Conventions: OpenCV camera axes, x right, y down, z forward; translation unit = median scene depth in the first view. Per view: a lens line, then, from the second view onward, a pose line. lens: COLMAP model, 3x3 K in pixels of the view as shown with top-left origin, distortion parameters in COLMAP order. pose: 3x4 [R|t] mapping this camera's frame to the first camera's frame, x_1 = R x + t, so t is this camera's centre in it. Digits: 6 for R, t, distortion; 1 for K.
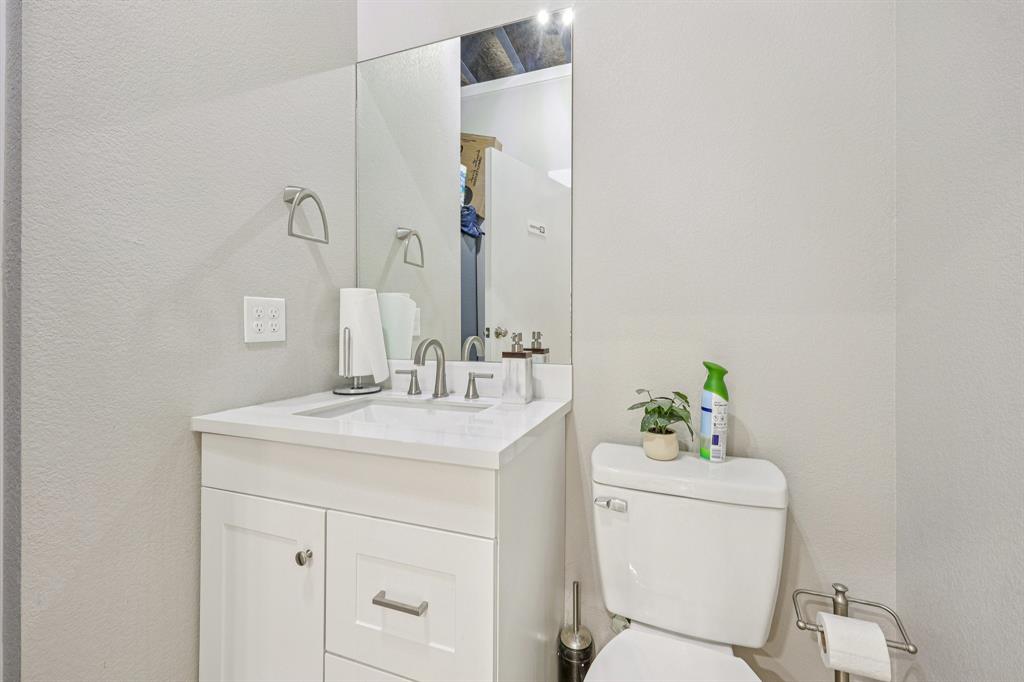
lens RADIAL K [[419.4, 0, 511.5], [0, 419.4, 337.0], [0, 0, 1]] dist [-0.006648, 0.001480]
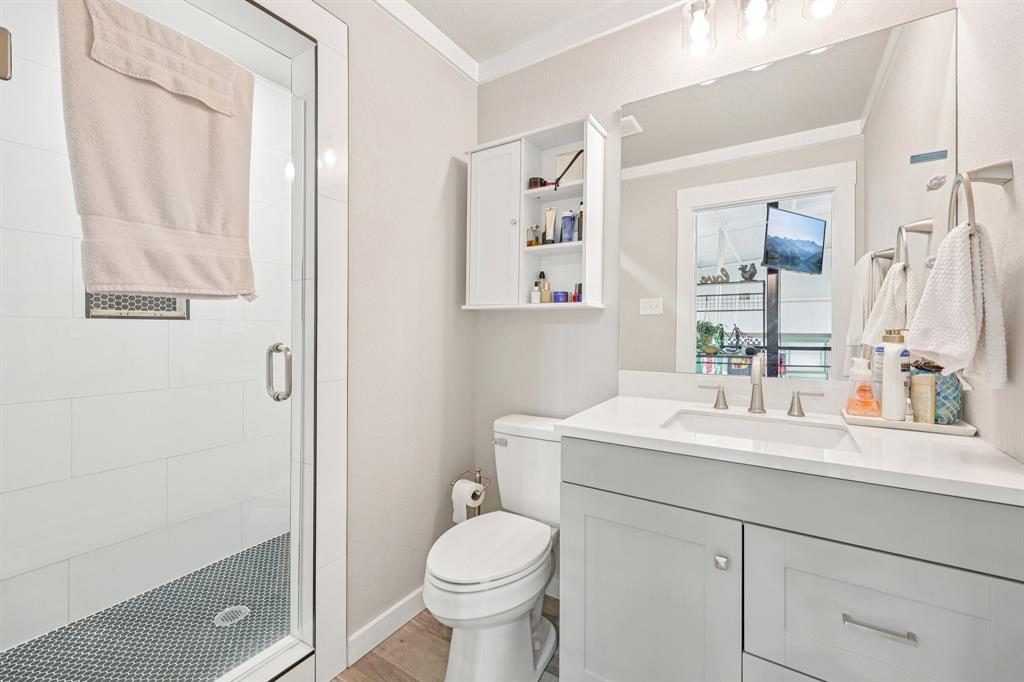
lens RADIAL K [[419.4, 0, 512.3], [0, 419.4, 337.4], [0, 0, 1]] dist [-0.006648, 0.001480]
pose [[0.974525, 0.007041, -0.224168, -0.717354], [-0.001843, 0.999725, 0.023390, -0.083027], [0.224271, -0.022381, 0.974270, -0.164400]]
